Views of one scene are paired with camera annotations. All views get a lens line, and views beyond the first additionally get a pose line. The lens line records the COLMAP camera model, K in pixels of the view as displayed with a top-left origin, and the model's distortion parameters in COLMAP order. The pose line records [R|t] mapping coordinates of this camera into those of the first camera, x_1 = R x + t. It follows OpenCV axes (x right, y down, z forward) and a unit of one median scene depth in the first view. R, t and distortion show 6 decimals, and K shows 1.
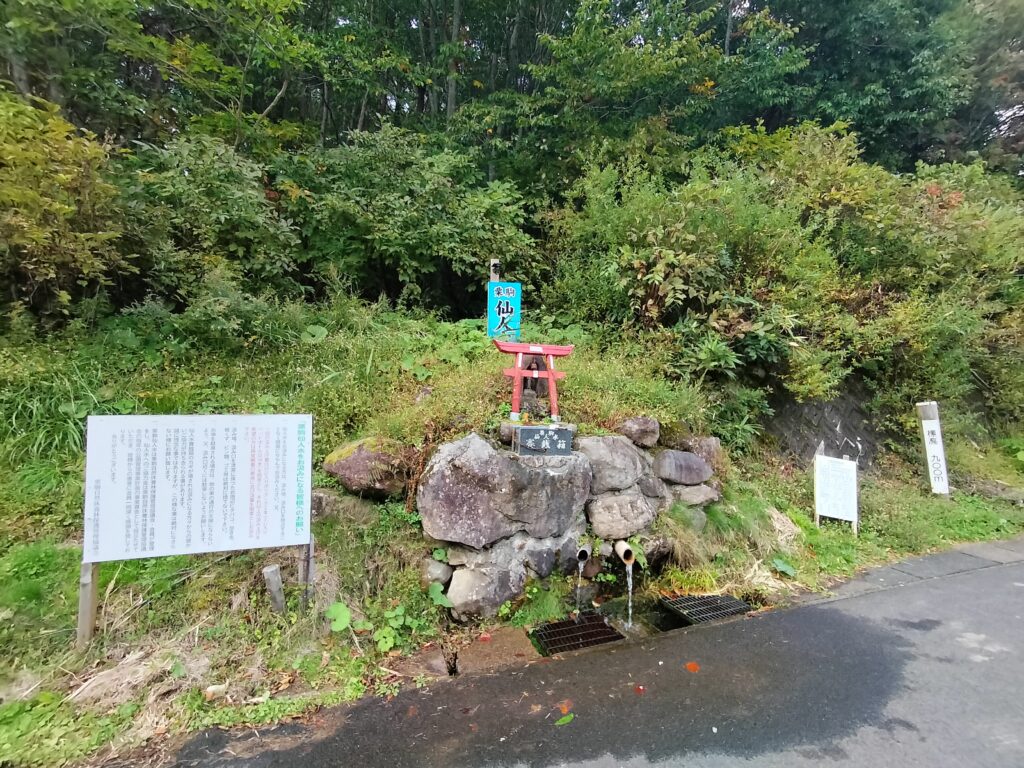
lens RADIAL K [[489.5, 0, 512.0], [0, 489.5, 384.0], [0, 0, 1]] dist [-0.000649, -0.000070]
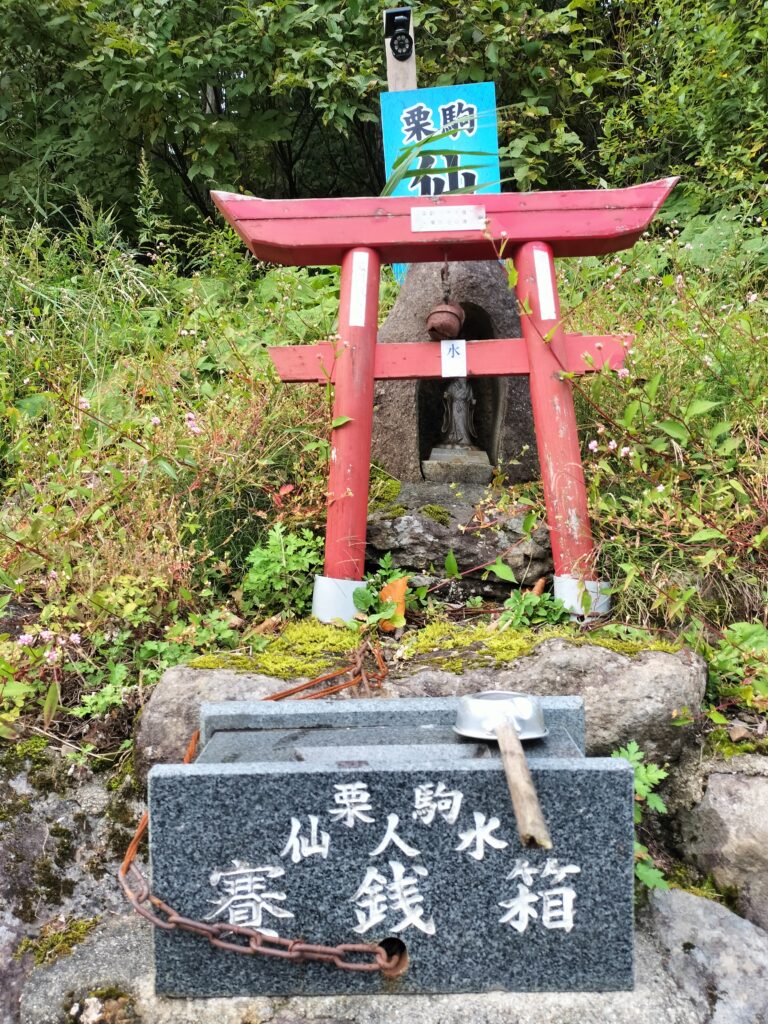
lens RADIAL K [[770.9, 0, 384.6], [0, 770.9, 493.7], [0, 0, 1]] dist [0.071098, -0.103168]
pose [[0.947480, -0.066568, -0.312812, 0.128316], [0.082119, 0.995943, 0.036791, 0.019972], [0.309094, -0.060546, 0.949102, 0.813594]]
